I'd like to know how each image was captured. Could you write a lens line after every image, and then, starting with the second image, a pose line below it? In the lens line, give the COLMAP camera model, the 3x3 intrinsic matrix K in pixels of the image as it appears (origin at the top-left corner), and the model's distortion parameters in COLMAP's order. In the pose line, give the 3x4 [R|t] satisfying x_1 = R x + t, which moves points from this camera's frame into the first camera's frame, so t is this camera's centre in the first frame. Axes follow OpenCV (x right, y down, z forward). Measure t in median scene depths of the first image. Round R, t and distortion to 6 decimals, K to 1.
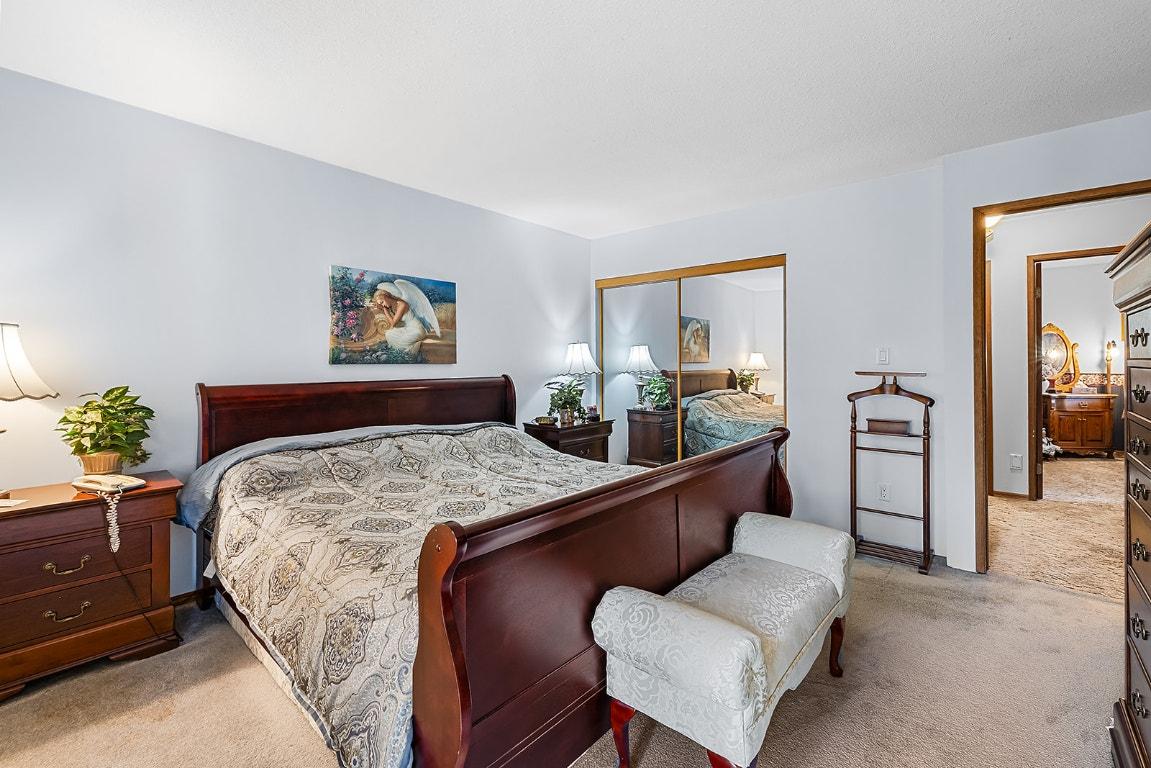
lens RADIAL K [[485.4, 0, 574.9], [0, 485.4, 364.5], [0, 0, 1]] dist [-0.002581, 0.000432]
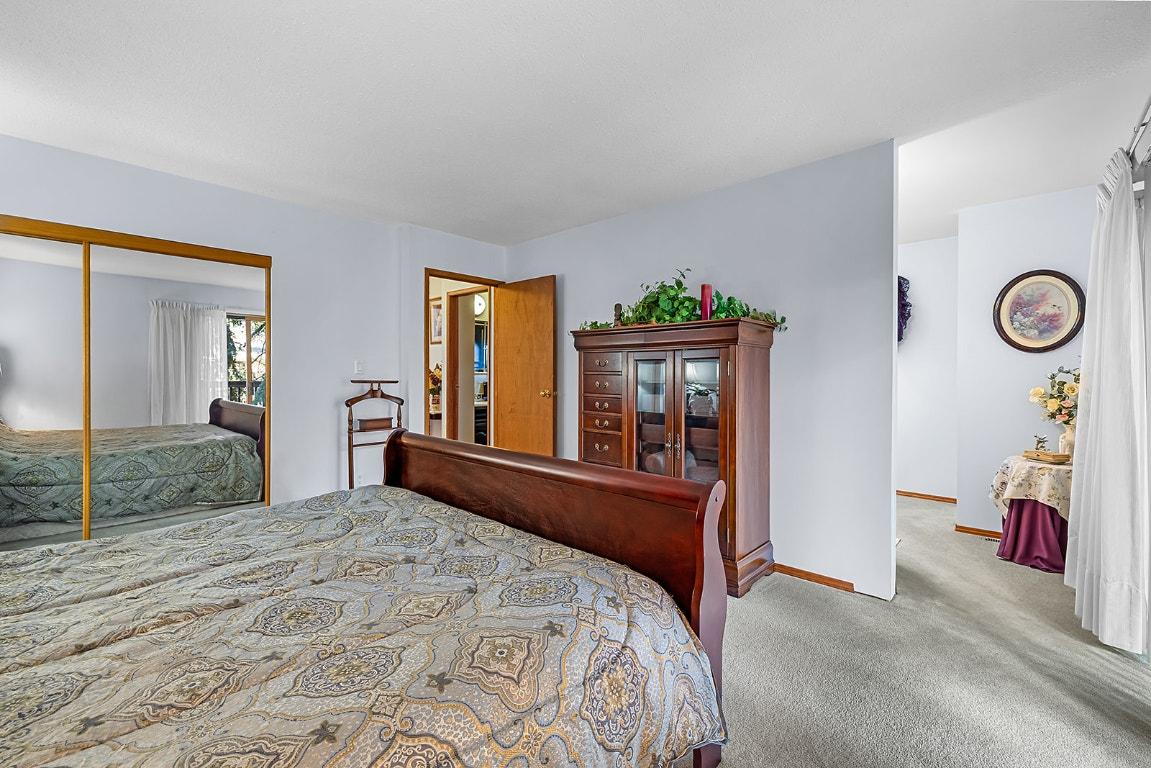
lens RADIAL K [[485.4, 0, 570.4], [0, 485.4, 379.4], [0, 0, 1]] dist [-0.002581, 0.000432]
pose [[0.036202, -0.013991, 0.999247, -0.905113], [0.001207, 0.999902, 0.013956, -0.005114], [-0.999344, 0.000701, 0.036215, 0.709805]]
